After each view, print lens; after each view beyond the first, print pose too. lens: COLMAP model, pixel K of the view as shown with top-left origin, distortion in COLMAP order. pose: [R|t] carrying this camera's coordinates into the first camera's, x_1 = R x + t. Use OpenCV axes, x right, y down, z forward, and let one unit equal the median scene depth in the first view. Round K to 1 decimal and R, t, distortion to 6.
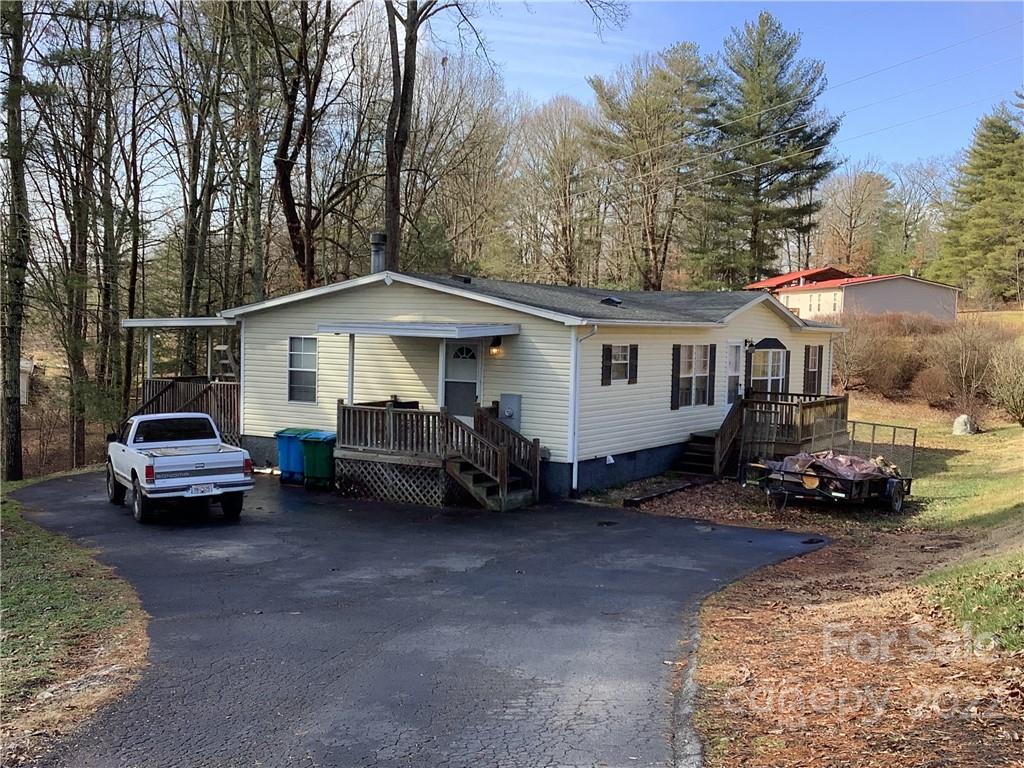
lens RADIAL K [[1269.5, 0, 489.0], [0, 1269.5, 384.0], [0, 0, 1]] dist [0.088398, -0.033505]
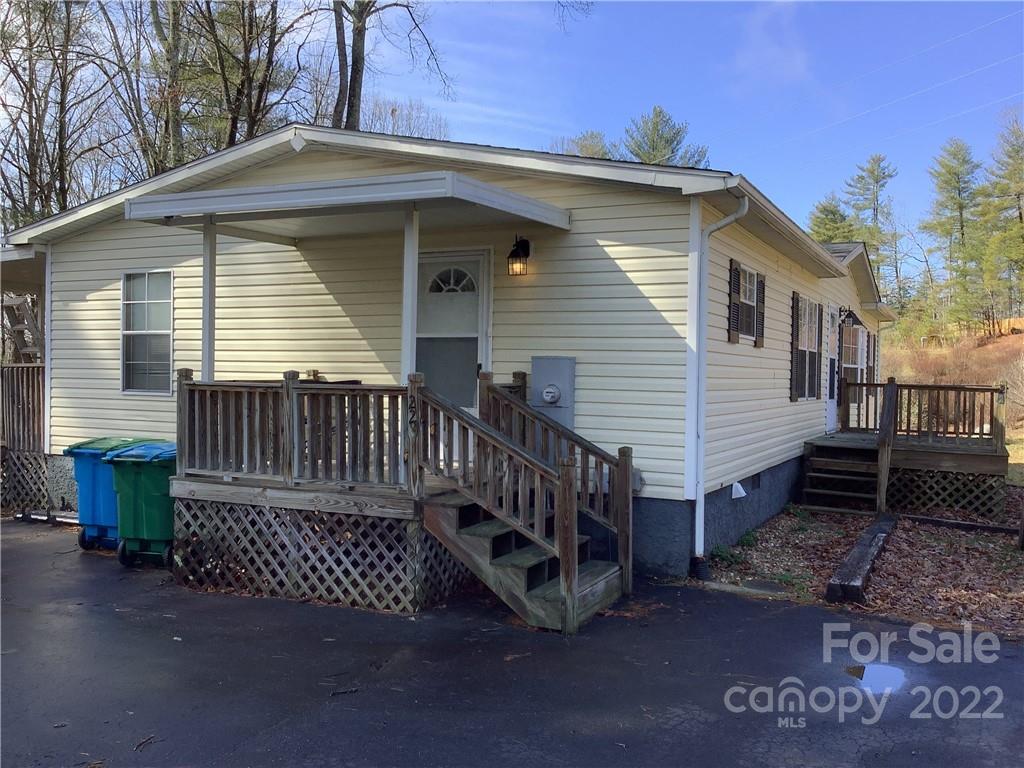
lens RADIAL K [[936.5, 0, 496.2], [0, 936.5, 374.1], [0, 0, 1]] dist [0.135588, -0.249118]
pose [[0.997231, -0.008746, 0.073851, -0.027144], [0.012483, 0.998657, -0.050289, 0.028543], [-0.073312, 0.051071, 0.996001, 0.577976]]
